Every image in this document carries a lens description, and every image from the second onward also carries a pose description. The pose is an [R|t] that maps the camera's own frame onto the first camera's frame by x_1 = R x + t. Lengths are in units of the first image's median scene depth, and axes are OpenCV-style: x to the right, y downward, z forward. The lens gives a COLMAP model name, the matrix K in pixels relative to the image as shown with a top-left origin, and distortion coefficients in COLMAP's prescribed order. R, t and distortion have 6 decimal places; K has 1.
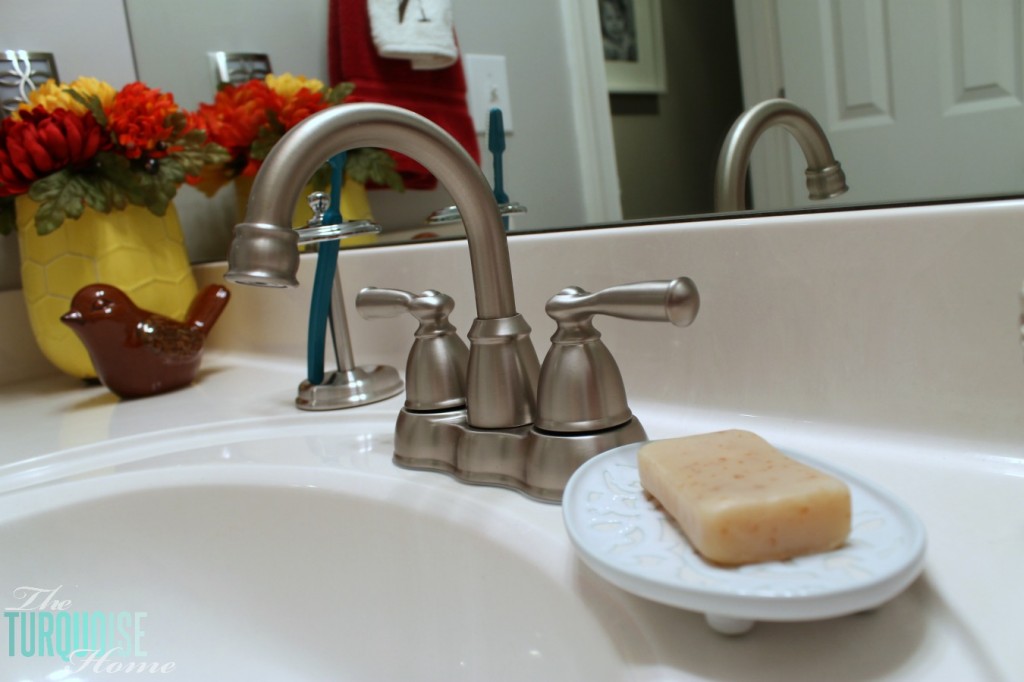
lens RADIAL K [[861.3, 0, 503.7], [0, 861.3, 342.2], [0, 0, 1]] dist [-0.020148, 0.027016]
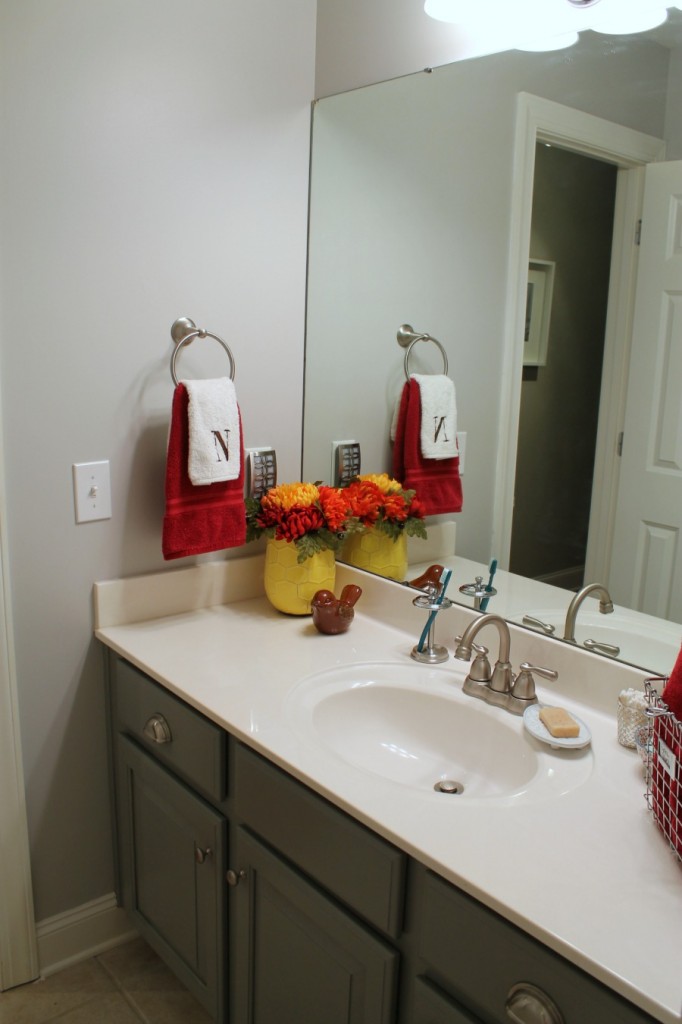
lens RADIAL K [[861.3, 0, 343.6], [0, 861.3, 520.3], [0, 0, 1]] dist [-0.020148, 0.027016]
pose [[0.990225, 0.136515, -0.028608, -0.443506], [-0.134949, 0.989542, 0.050939, -0.480642], [0.035263, -0.046580, 0.998292, -1.775712]]
